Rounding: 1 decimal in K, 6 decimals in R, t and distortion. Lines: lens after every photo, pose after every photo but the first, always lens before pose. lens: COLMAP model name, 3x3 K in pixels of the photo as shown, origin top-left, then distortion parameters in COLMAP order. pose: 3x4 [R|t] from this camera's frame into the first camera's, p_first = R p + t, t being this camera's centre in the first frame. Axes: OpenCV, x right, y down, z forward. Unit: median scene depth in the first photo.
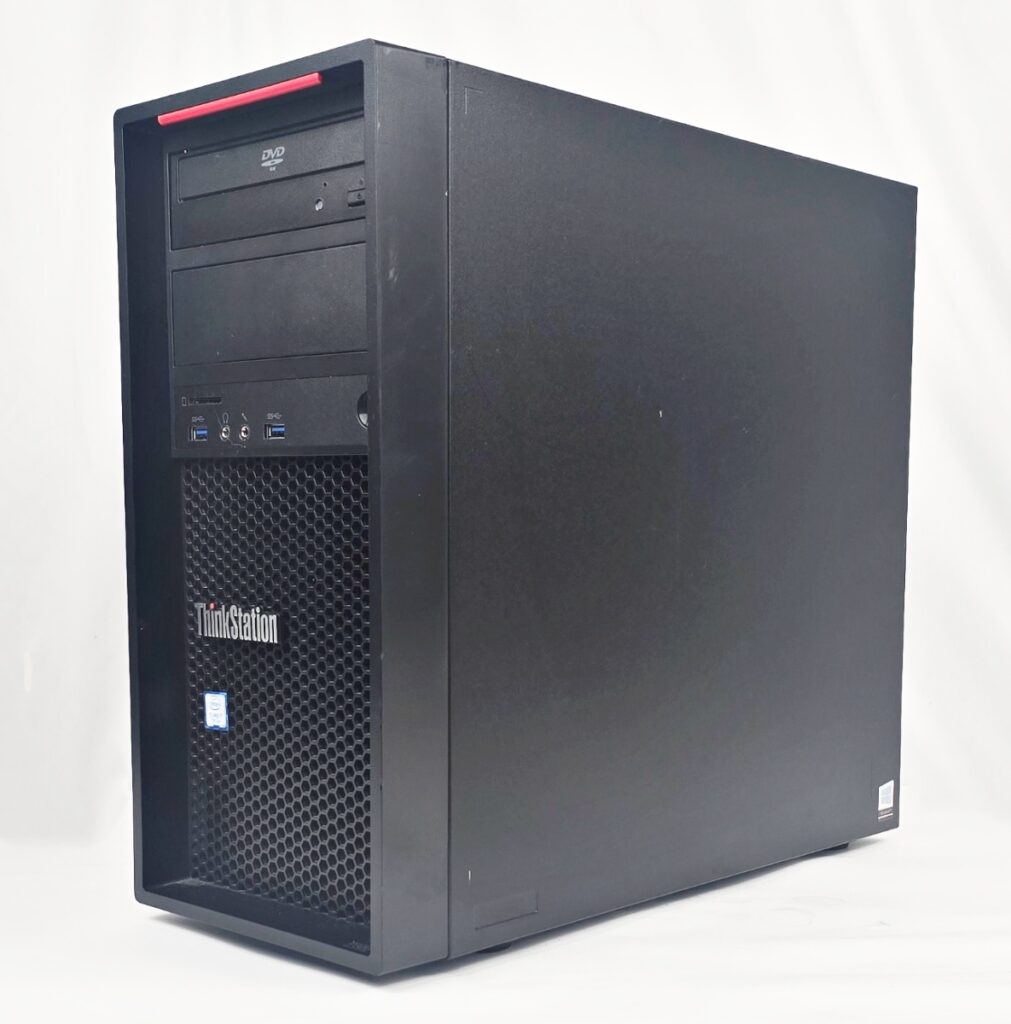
lens RADIAL K [[1702.3, 0, 506.4], [0, 1702.3, 513.9], [0, 0, 1]] dist [0.043046, 0.000000]
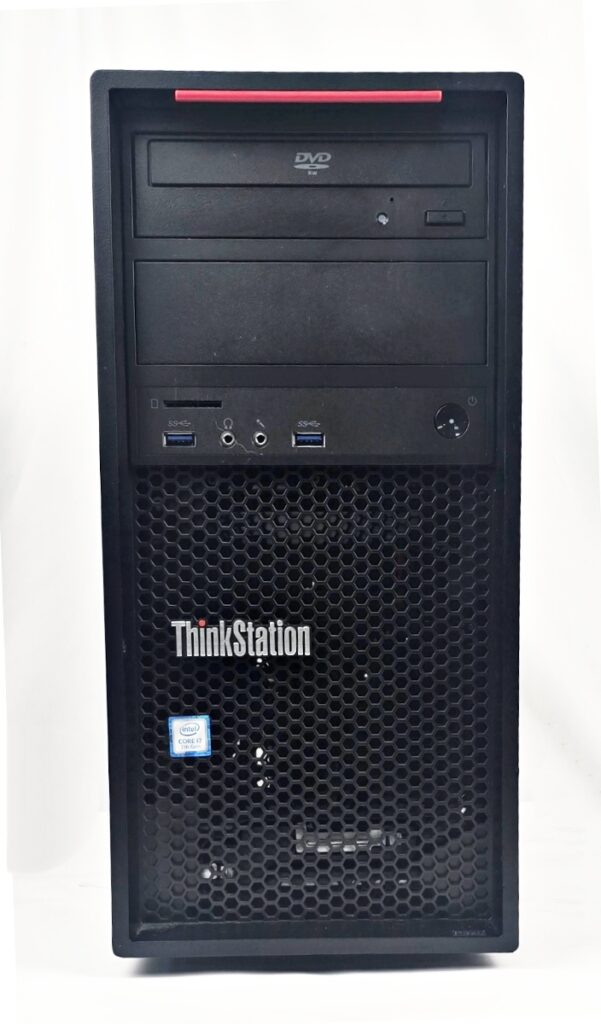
lens RADIAL K [[1368.6, 0, 299.3], [0, 1368.6, 506.5], [0, 0, 1]] dist [0.090527, 0.000000]
pose [[0.682457, 0.008292, 0.730878, -0.701096], [0.017743, 0.999453, -0.027907, 0.012230], [-0.730710, 0.032014, 0.681937, 0.455347]]
